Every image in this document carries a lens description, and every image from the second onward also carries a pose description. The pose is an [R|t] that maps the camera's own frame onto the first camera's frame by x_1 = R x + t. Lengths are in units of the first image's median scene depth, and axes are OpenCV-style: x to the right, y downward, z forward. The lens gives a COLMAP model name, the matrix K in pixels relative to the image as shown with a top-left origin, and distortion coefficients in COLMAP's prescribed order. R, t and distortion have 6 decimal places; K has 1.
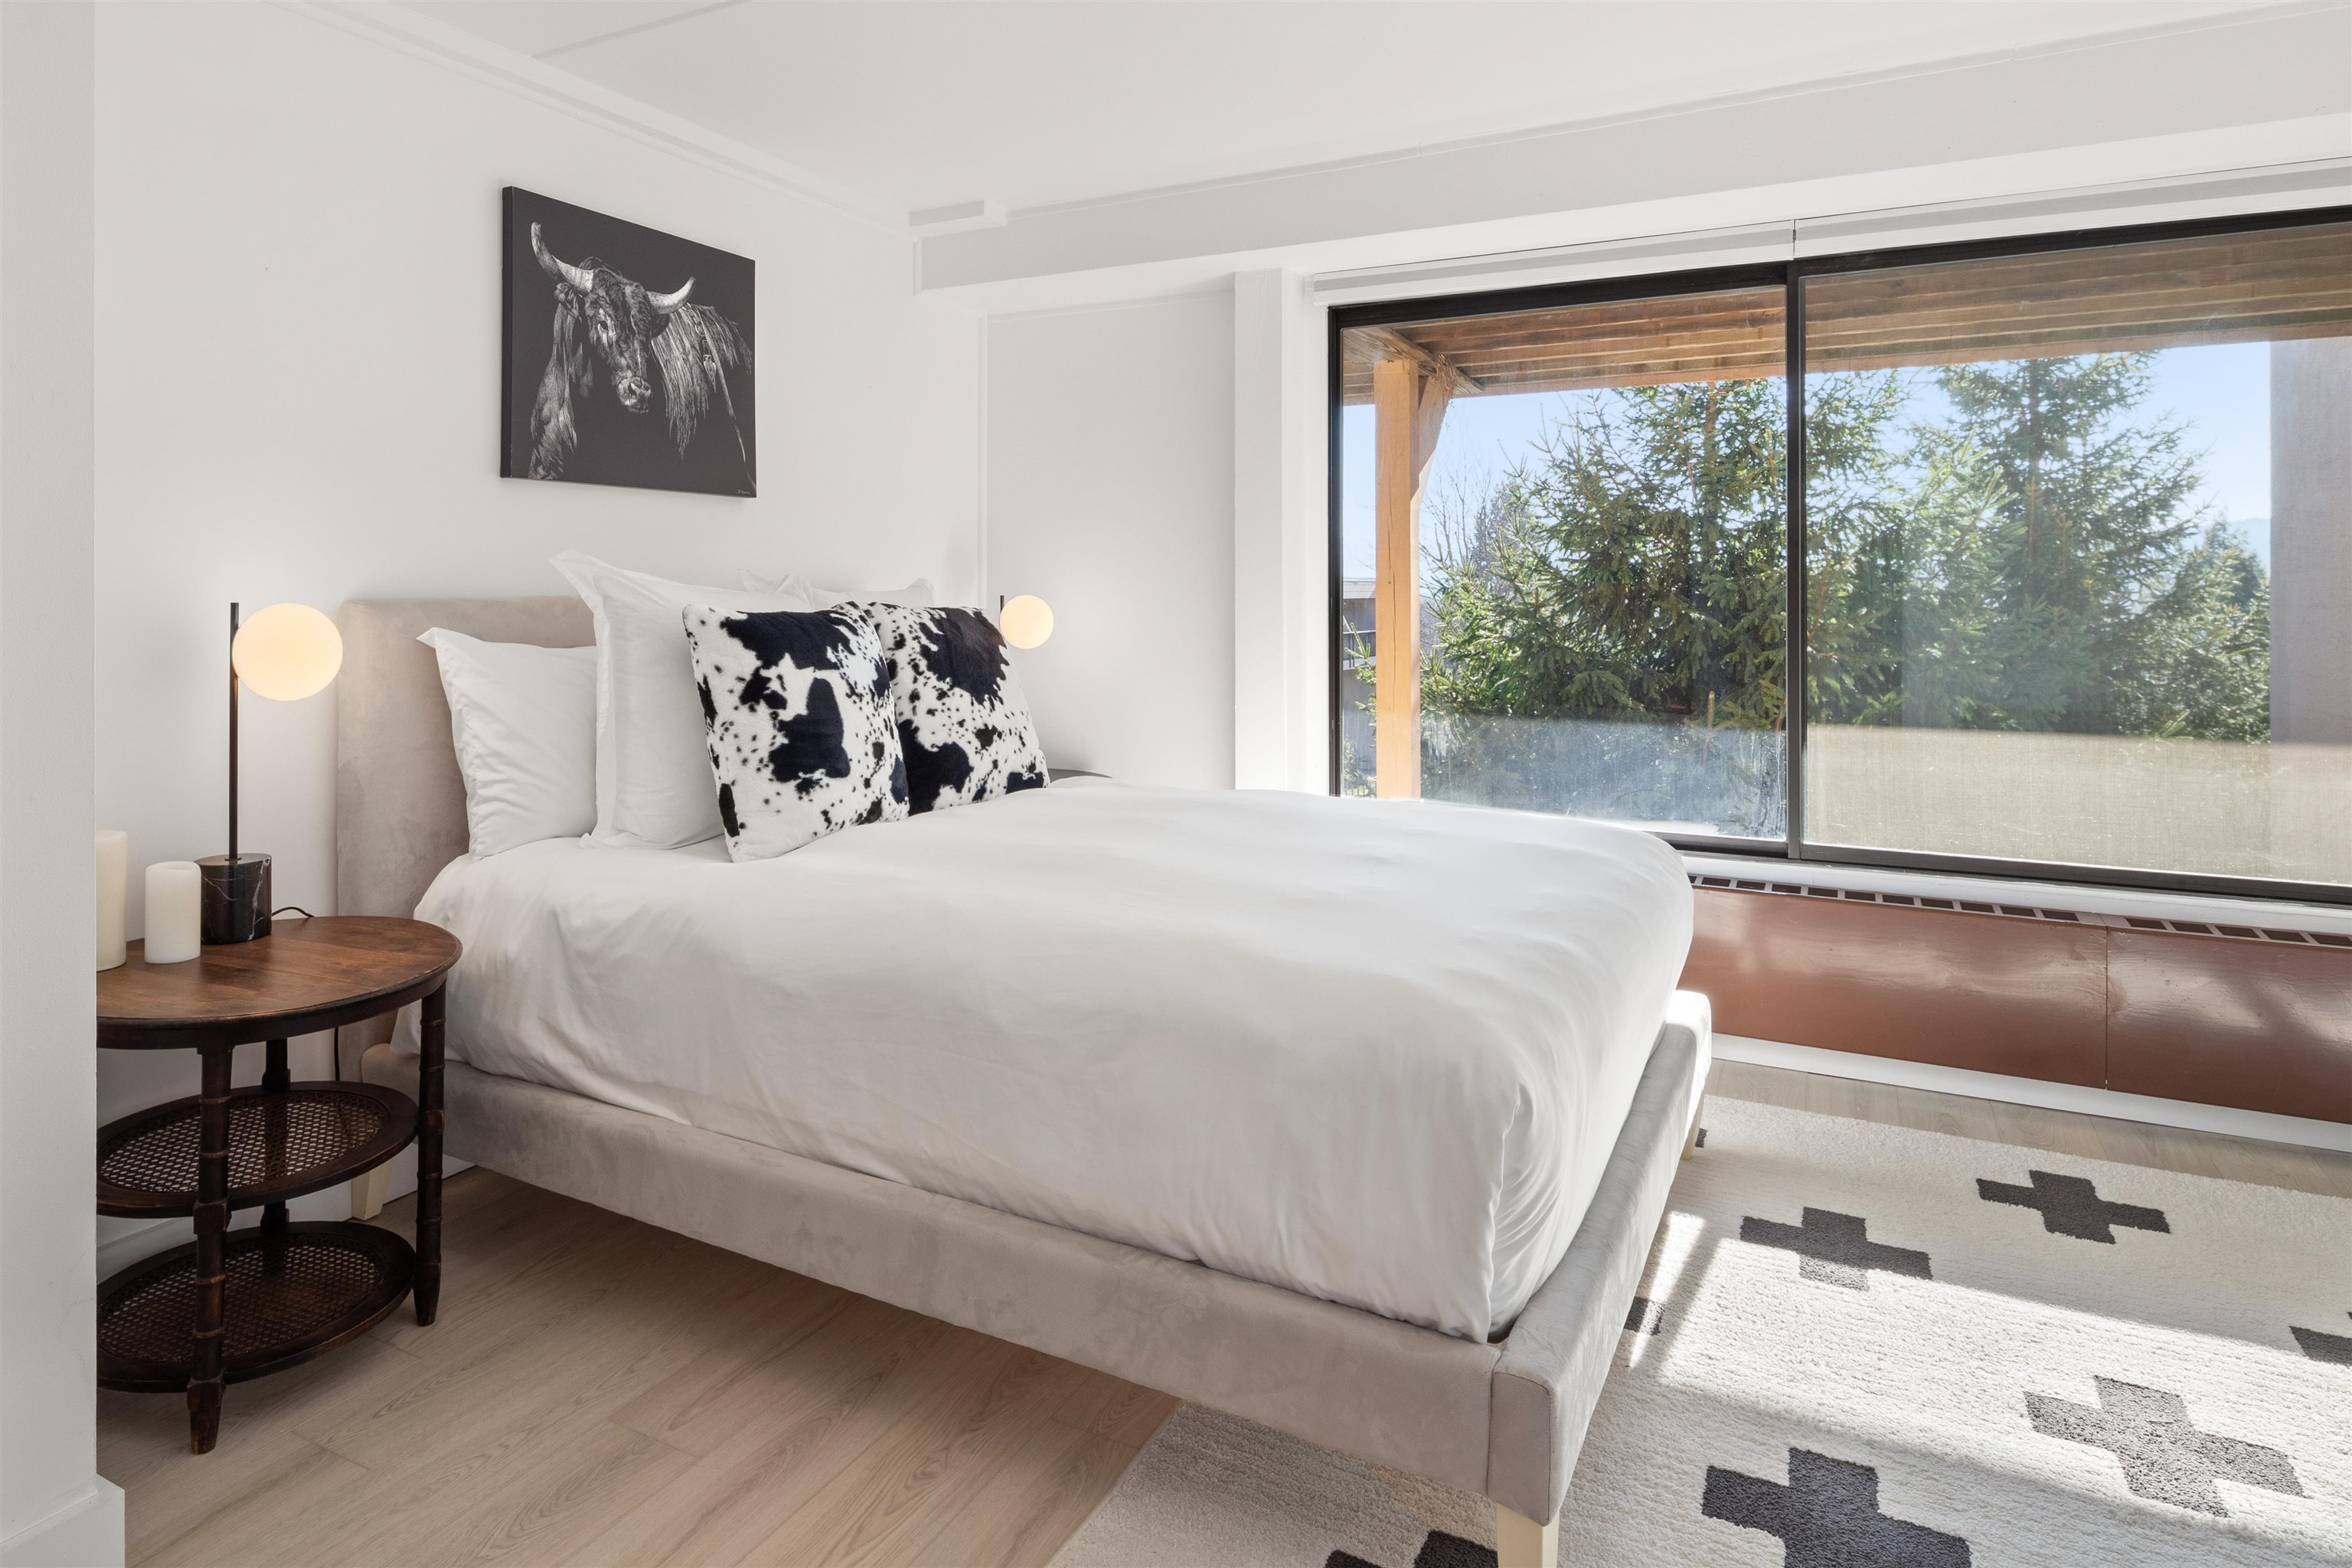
lens RADIAL K [[1399.2, 0, 1176.0], [0, 1399.2, 784.0], [0, 0, 1]] dist [0.017096, 0.001379]
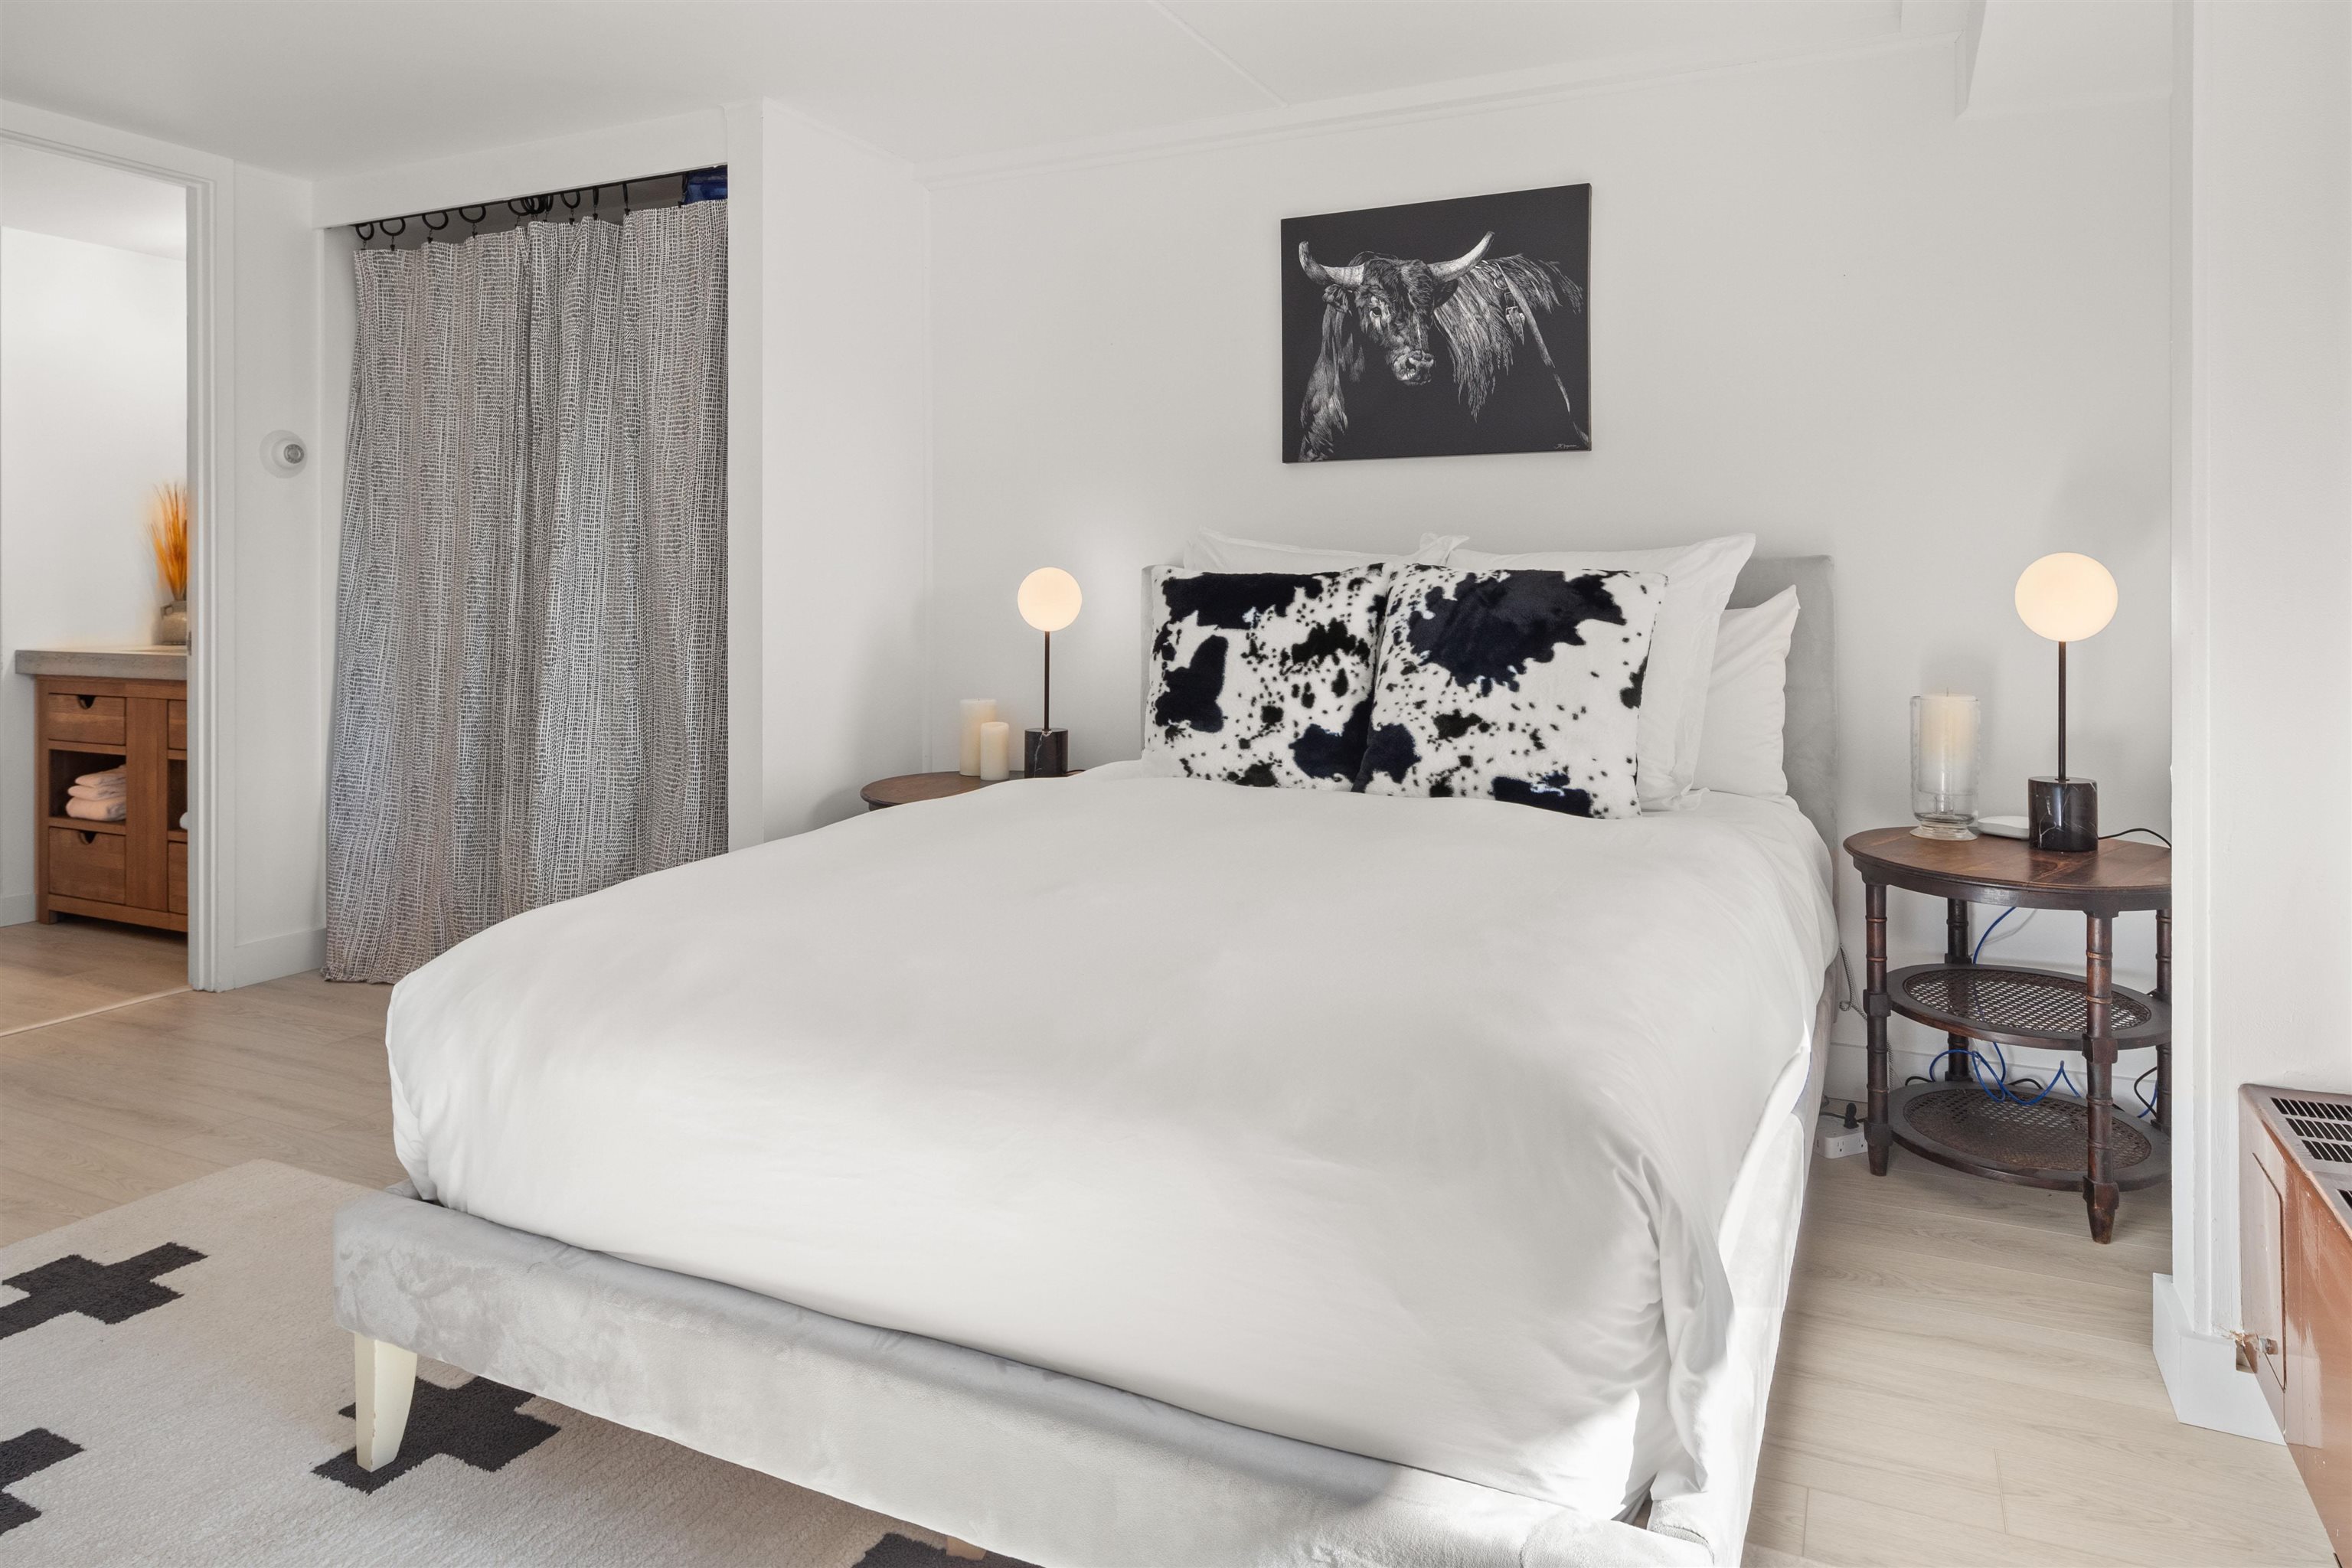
lens RADIAL K [[1399.2, 0, 1176.0], [0, 1399.2, 784.0], [0, 0, 1]] dist [0.017096, 0.001379]
pose [[0.031413, 0.145260, -0.988895, 0.718292], [-0.132456, 0.981262, 0.139932, -0.098647], [0.990691, 0.126589, 0.050065, 0.841102]]
